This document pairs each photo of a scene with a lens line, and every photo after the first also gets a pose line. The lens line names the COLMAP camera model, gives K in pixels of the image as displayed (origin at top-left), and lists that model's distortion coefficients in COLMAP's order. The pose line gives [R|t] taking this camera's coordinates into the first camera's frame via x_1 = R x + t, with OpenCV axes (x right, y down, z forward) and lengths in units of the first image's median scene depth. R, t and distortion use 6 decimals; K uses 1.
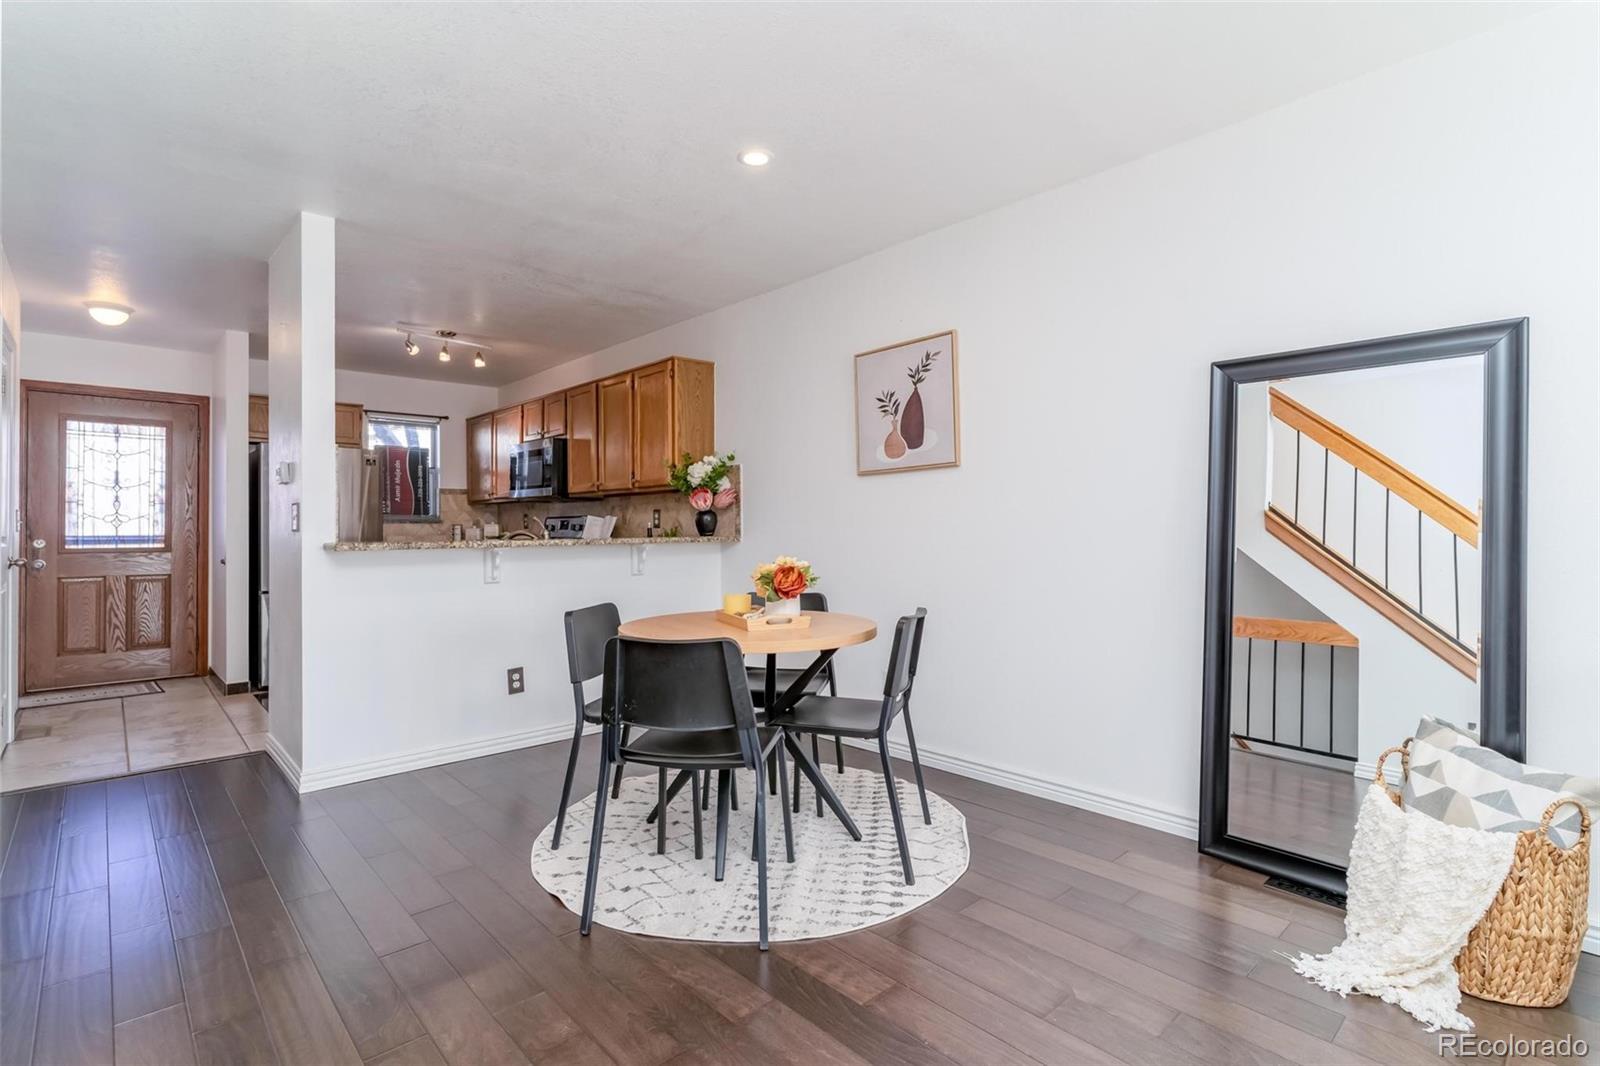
lens RADIAL K [[761.5, 0, 792.0], [0, 761.5, 528.9], [0, 0, 1]] dist [0.000395, 0.000117]
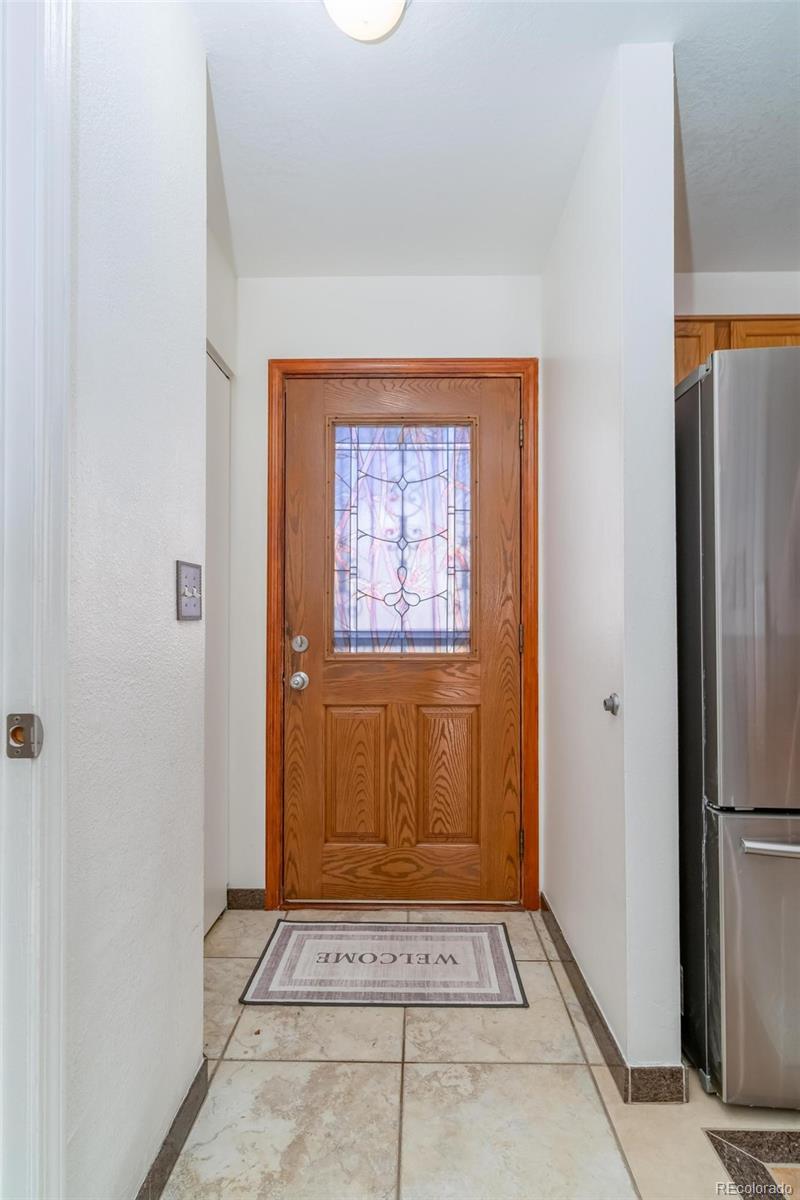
lens RADIAL K [[649.5, 0, 400.0], [0, 649.5, 600.0], [0, 0, 1]] dist [-0.000357, -0.000087]
pose [[0.724995, -0.025070, -0.688298, -0.563552], [0.000979, 0.999374, -0.035369, 0.003298], [0.688753, 0.024969, 0.724566, 0.657152]]
